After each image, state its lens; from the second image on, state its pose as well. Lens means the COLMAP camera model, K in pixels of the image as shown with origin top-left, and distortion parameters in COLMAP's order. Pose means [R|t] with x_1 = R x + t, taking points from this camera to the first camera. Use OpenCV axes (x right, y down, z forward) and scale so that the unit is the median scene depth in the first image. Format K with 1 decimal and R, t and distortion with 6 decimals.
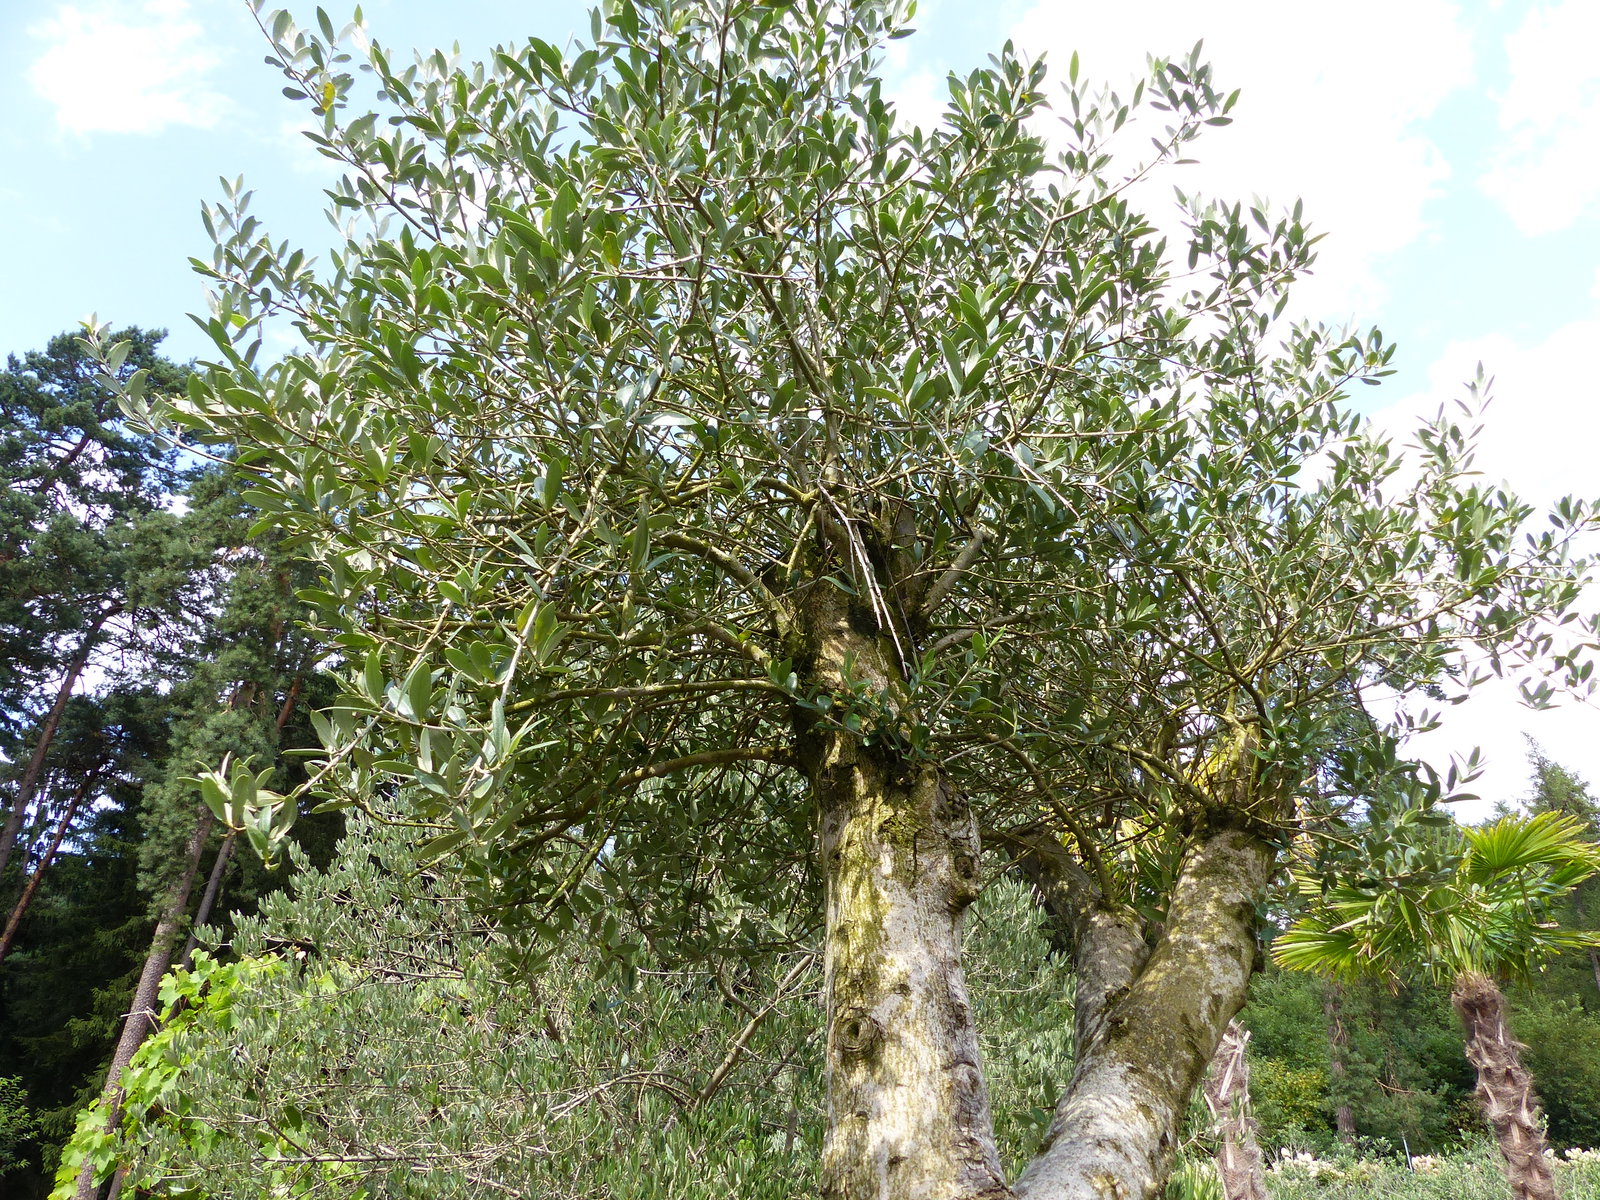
lens RADIAL K [[1188.0, 0, 800.0], [0, 1188.0, 600.0], [0, 0, 1]] dist [-0.025442, 0.004101]
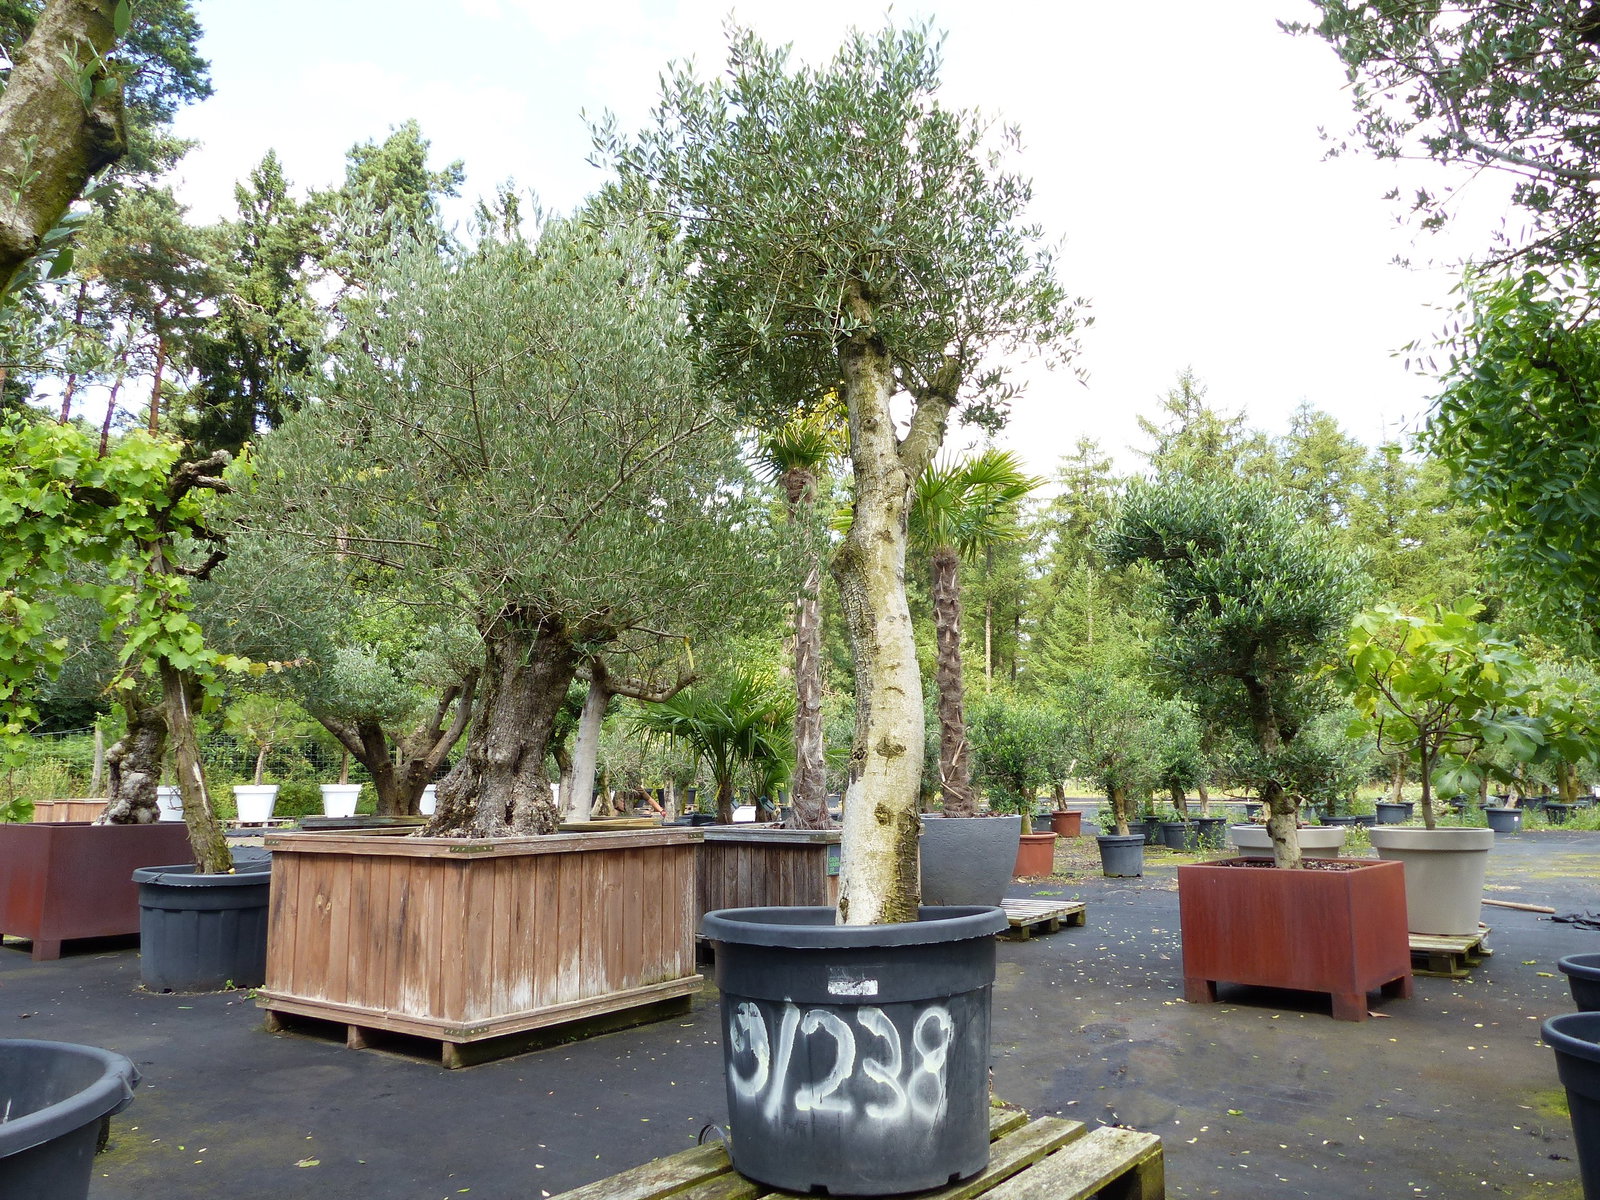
lens RADIAL K [[1188.0, 0, 800.0], [0, 1188.0, 600.0], [0, 0, 1]] dist [-0.025442, 0.004101]
pose [[0.909012, 0.089156, 0.407122, -0.943377], [-0.211695, 0.940223, 0.266768, -0.015657], [-0.359001, -0.328681, 0.873548, -1.328804]]
